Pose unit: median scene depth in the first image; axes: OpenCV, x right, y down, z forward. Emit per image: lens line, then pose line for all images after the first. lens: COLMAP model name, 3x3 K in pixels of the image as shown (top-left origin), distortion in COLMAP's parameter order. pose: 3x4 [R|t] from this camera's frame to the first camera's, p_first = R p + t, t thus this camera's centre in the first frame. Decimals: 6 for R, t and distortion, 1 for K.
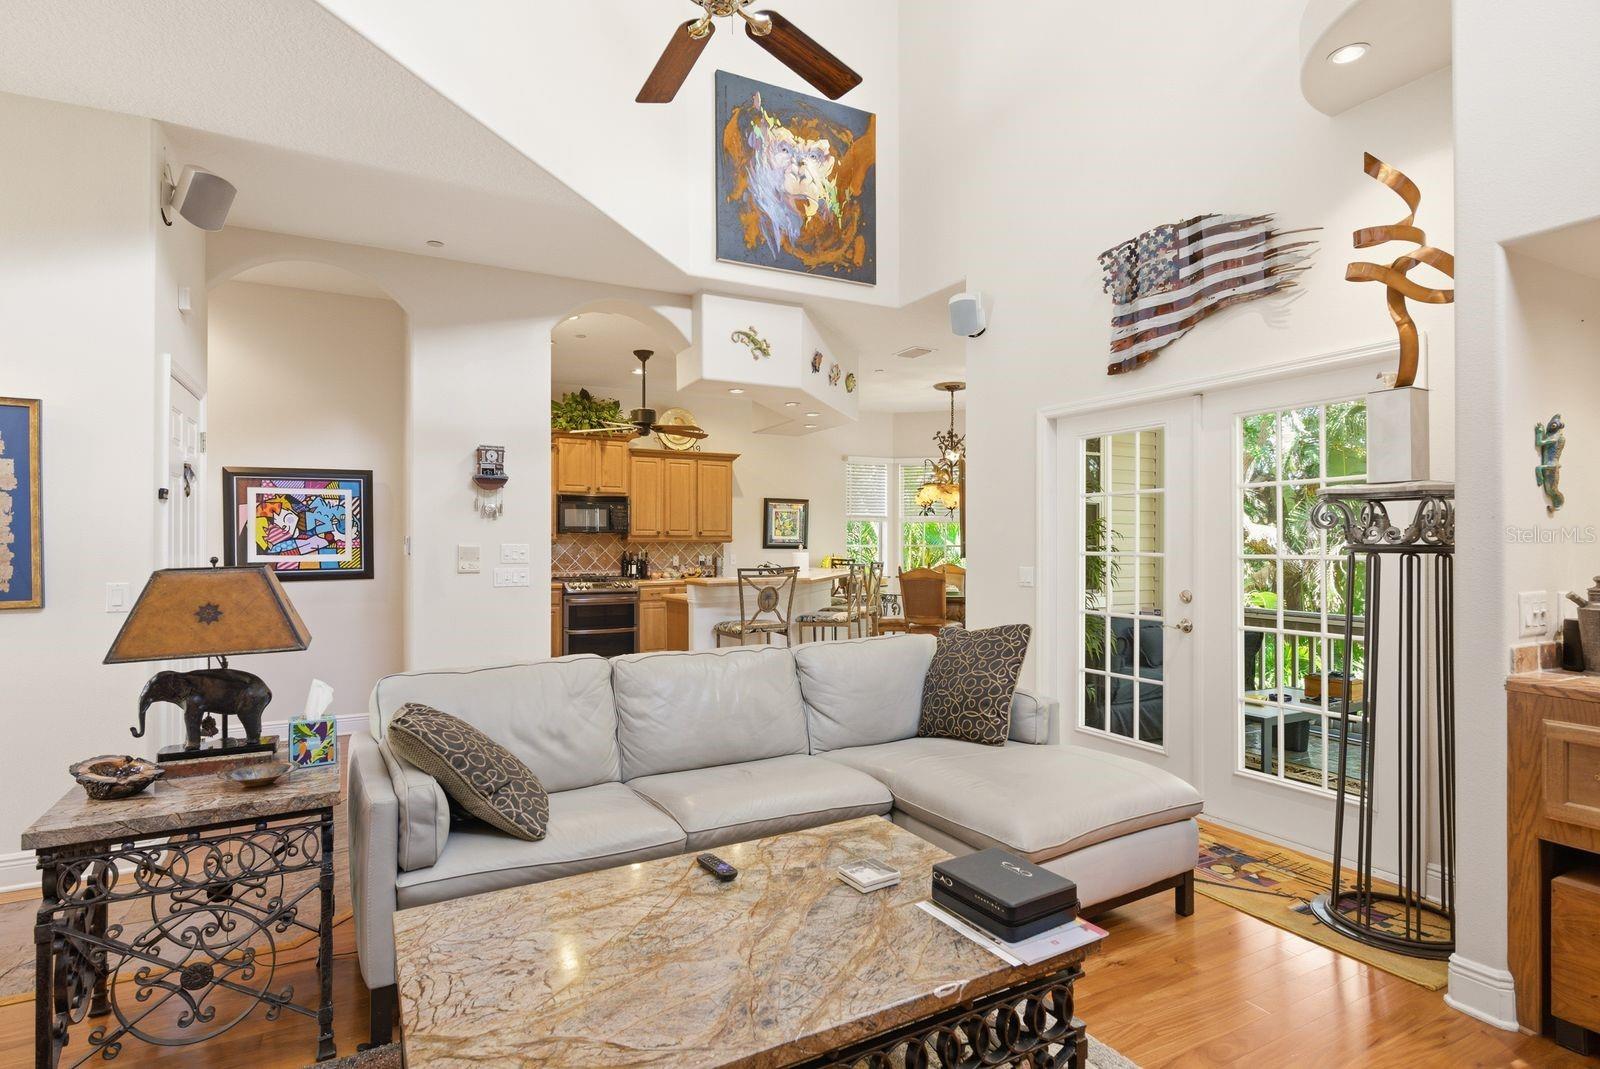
lens RADIAL K [[810.8, 0, 804.5], [0, 810.8, 539.0], [0, 0, 1]] dist [-0.000356, -0.002487]
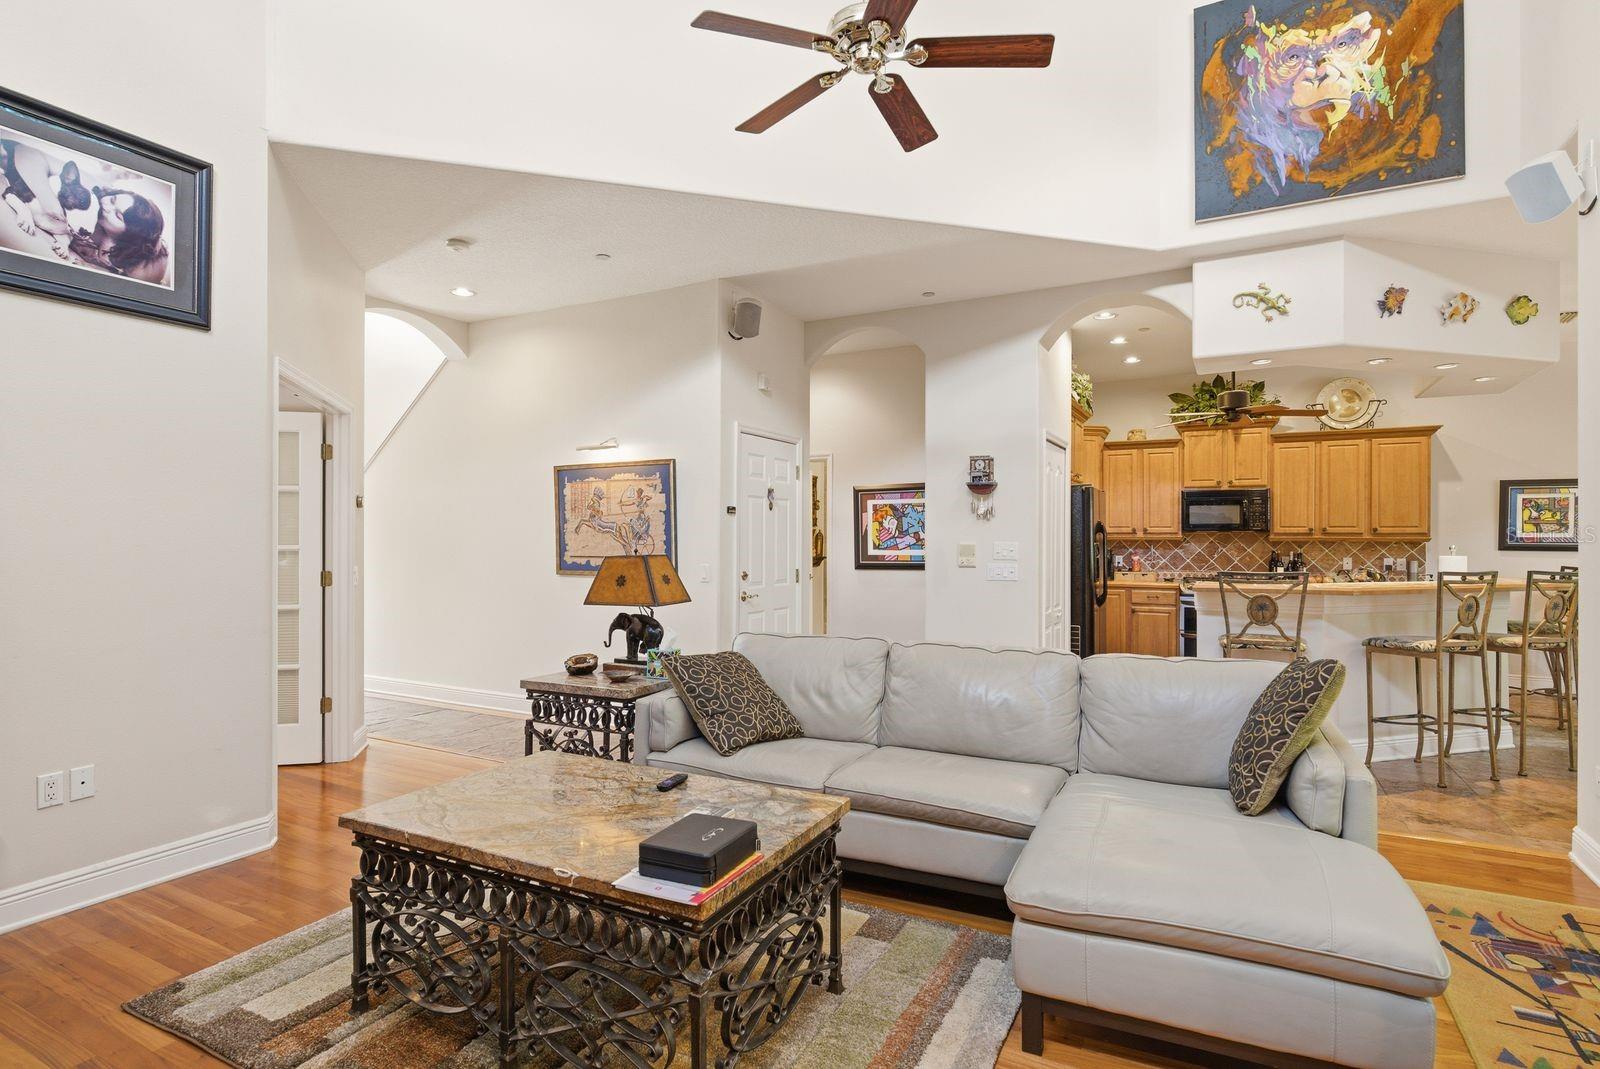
lens RADIAL K [[810.8, 0, 804.5], [0, 810.8, 539.0], [0, 0, 1]] dist [-0.000356, -0.002487]
pose [[0.551983, 0.000933, -0.833855, 0.388756], [0.001128, 0.999998, 0.001866, -0.000652], [0.833855, -0.001971, 0.551981, 0.150450]]
